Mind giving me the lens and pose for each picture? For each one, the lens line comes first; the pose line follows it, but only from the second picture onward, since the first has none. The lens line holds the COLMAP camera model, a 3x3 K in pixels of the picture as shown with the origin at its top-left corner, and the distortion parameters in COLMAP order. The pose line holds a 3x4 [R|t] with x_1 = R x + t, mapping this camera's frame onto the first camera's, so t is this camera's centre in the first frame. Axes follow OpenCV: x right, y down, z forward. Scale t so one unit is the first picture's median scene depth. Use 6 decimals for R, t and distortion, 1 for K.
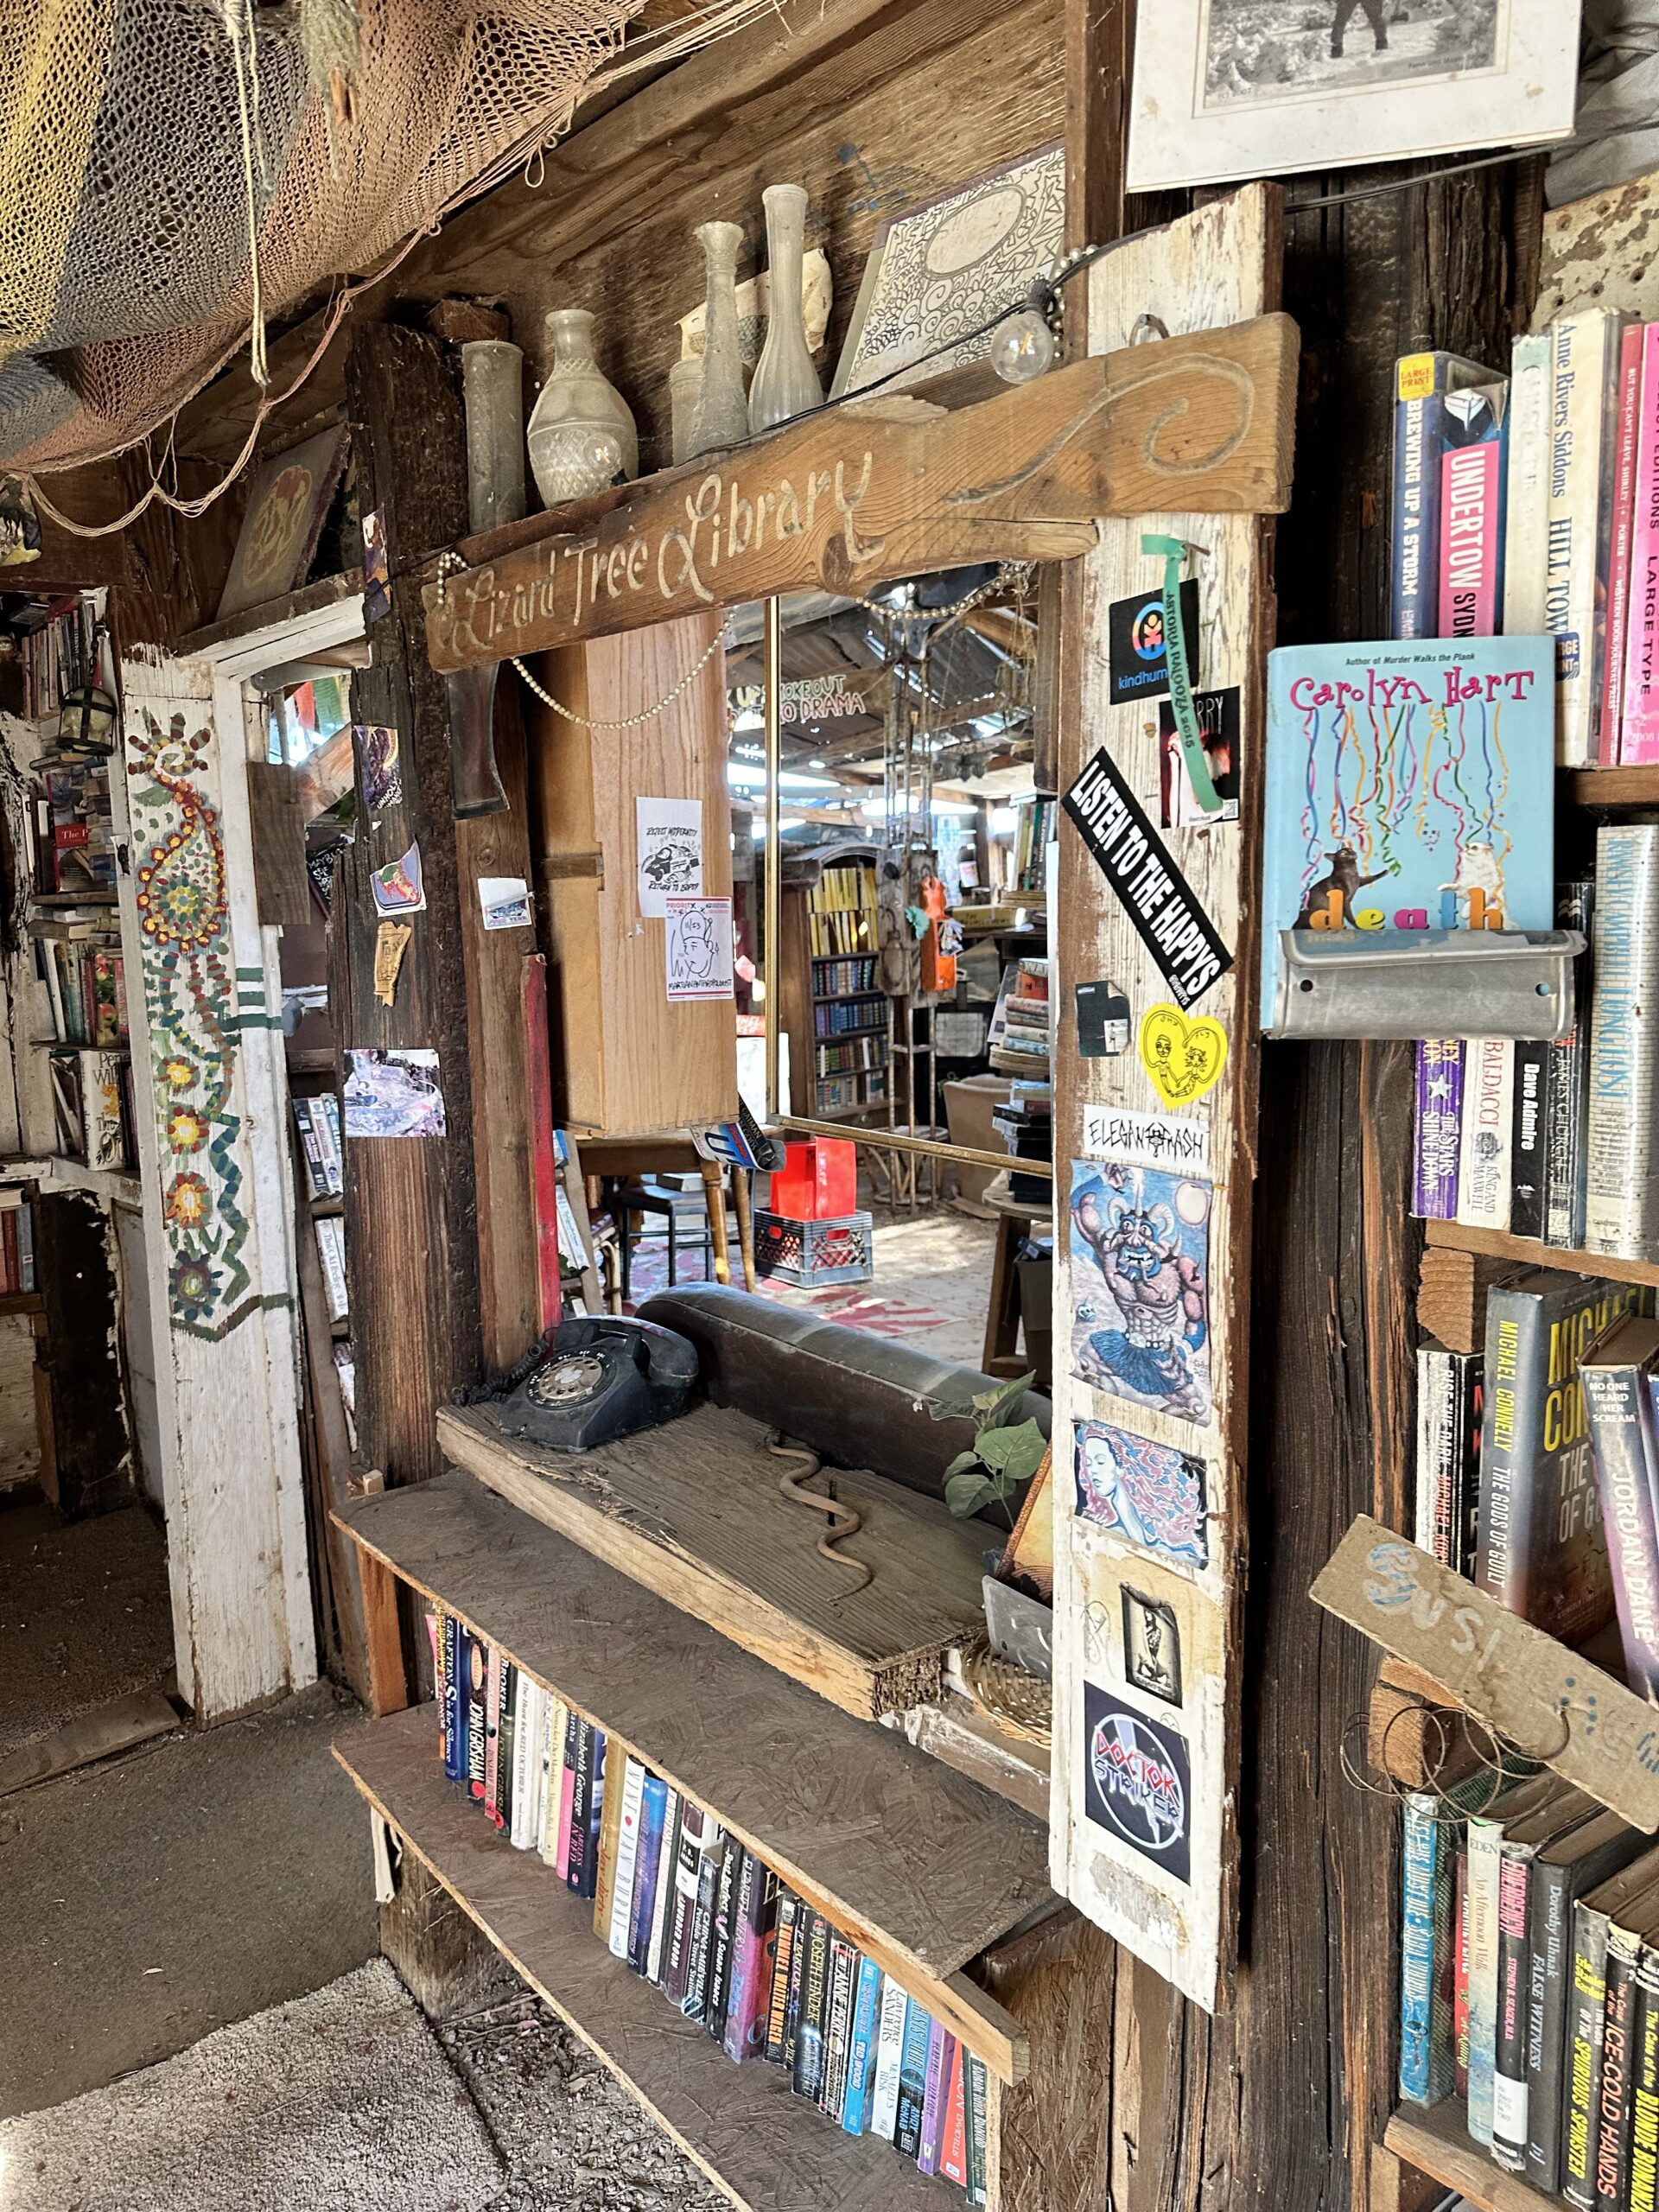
lens RADIAL K [[1521.9, 0, 831.5], [0, 1521.9, 1095.2], [0, 0, 1]] dist [0.077095, -0.089317]
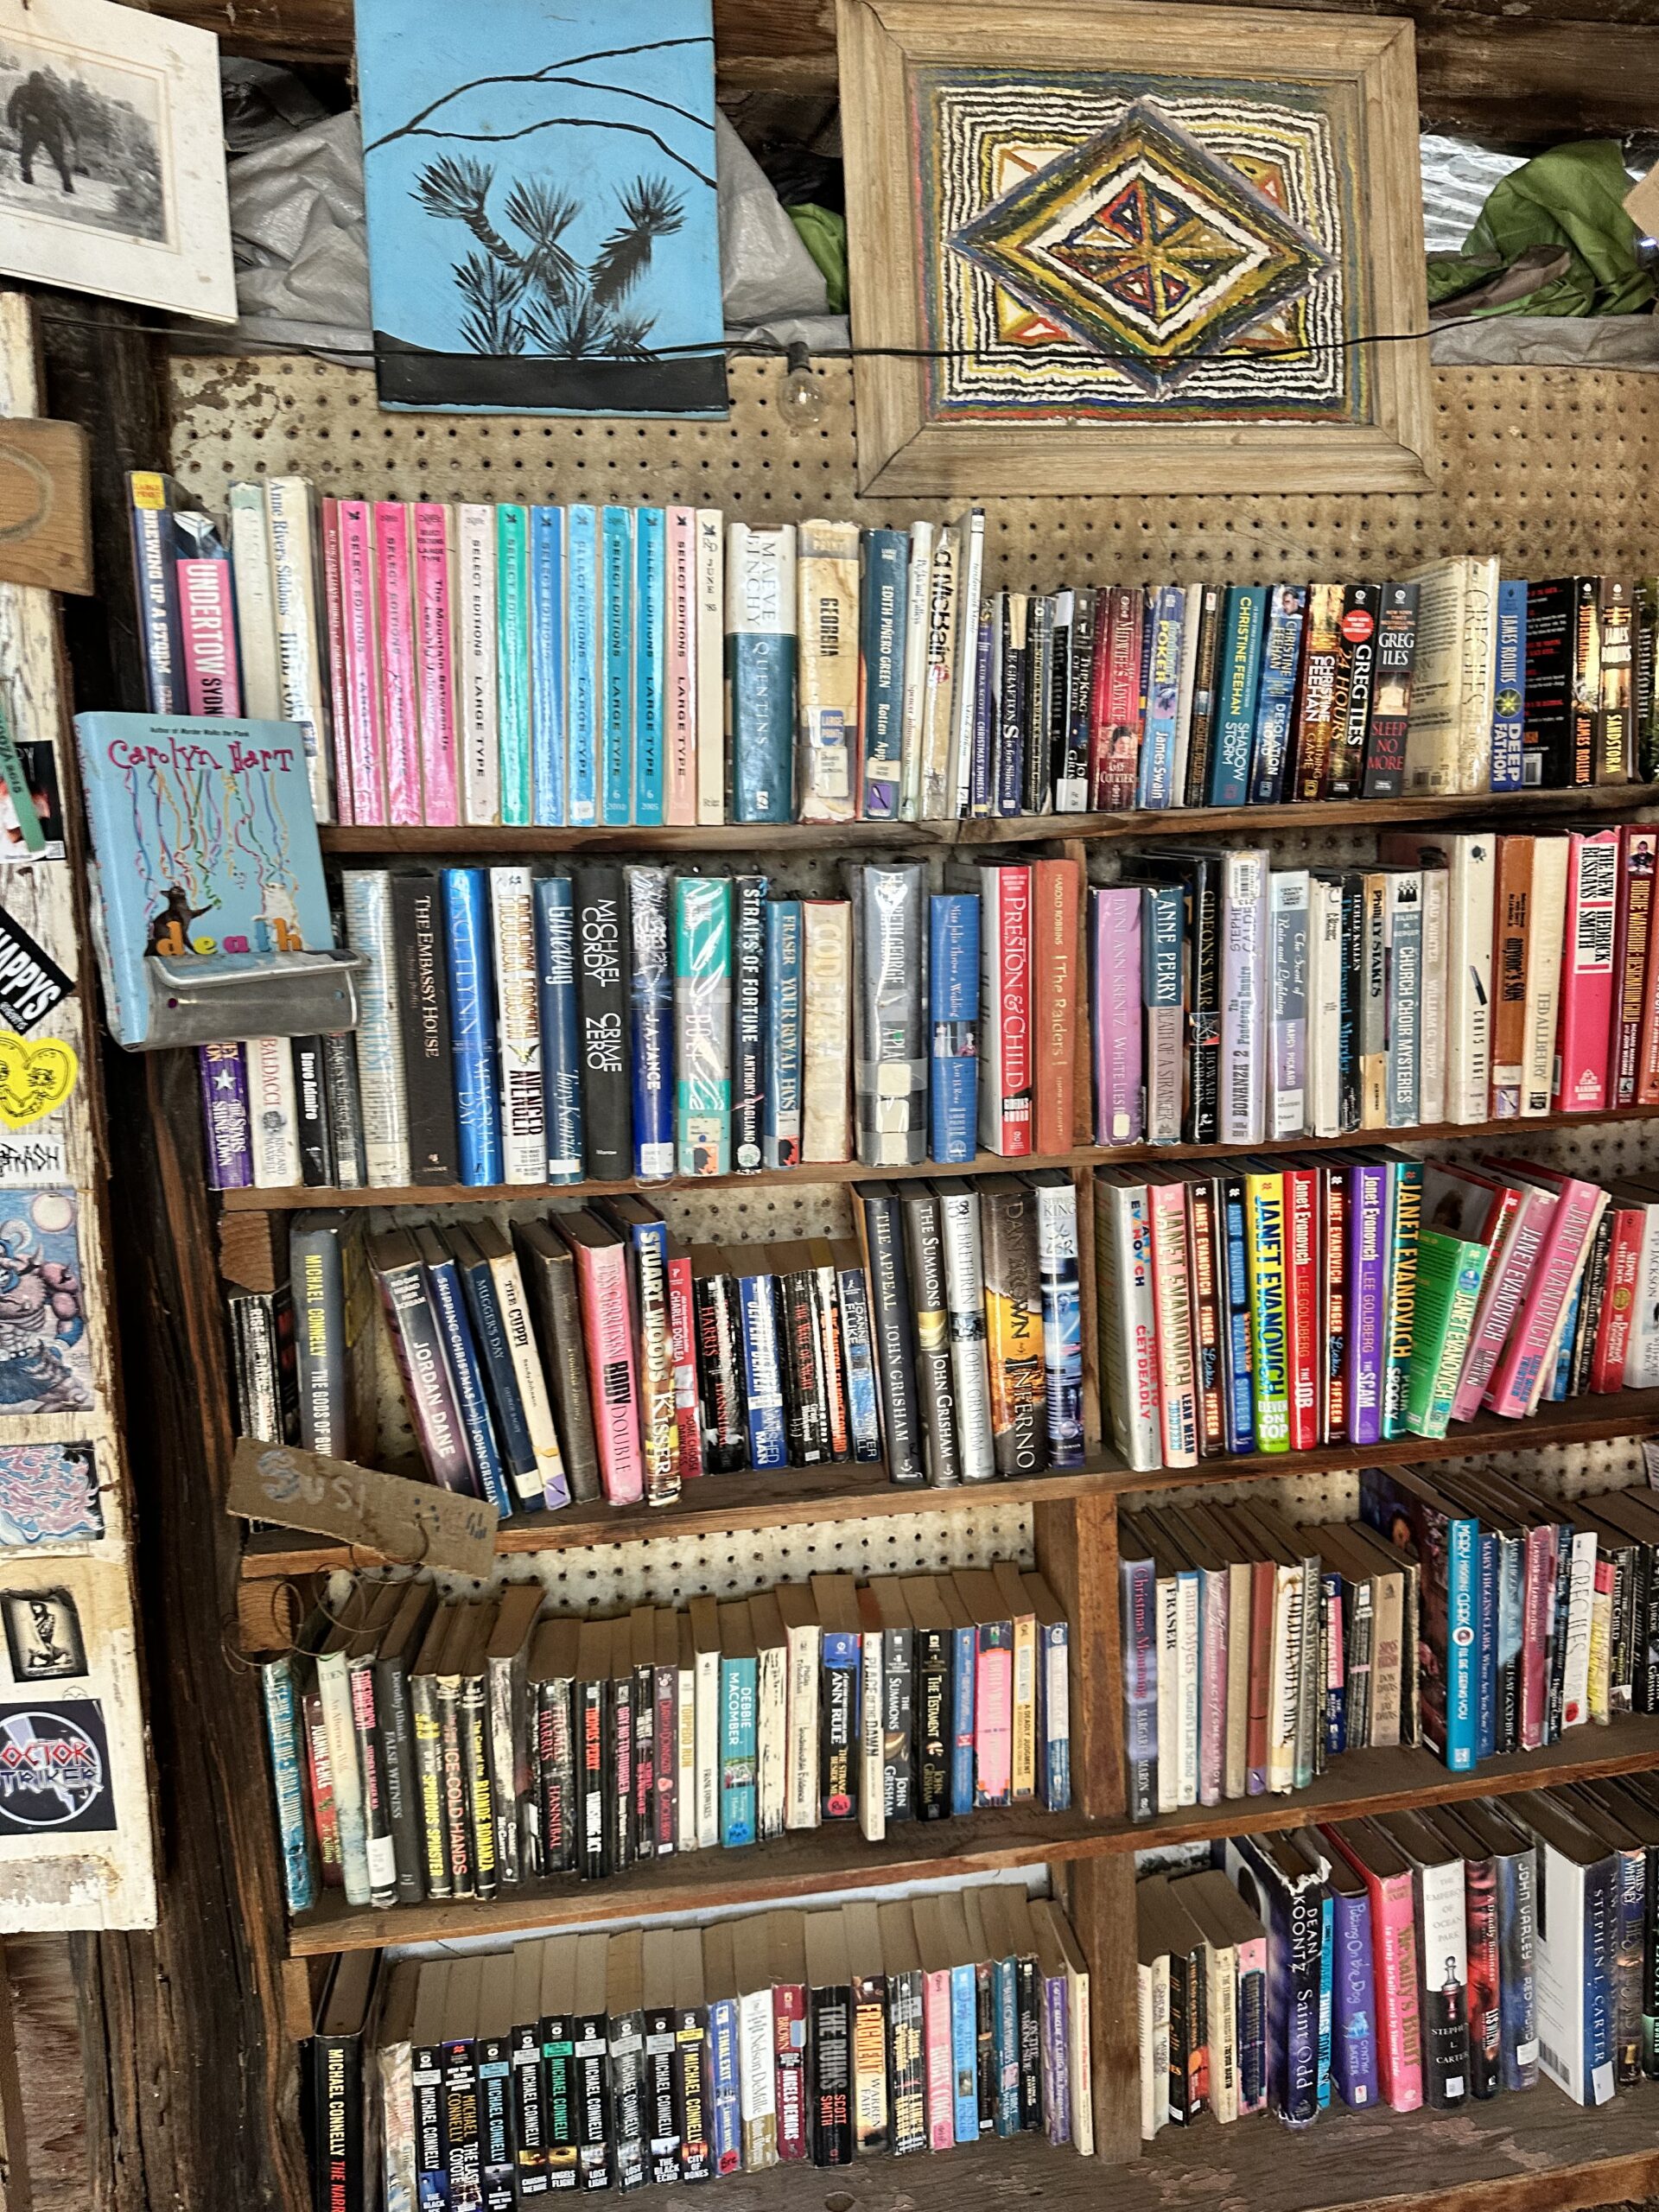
lens RADIAL K [[1561.3, 0, 829.5], [0, 1561.3, 1106.0], [0, 0, 1]] dist [0.002679, 0.004927]
pose [[0.536915, -0.126150, 0.834151, -0.387114], [0.122231, 0.989956, 0.071037, -0.014766], [-0.834735, 0.063818, 0.546942, -0.068471]]
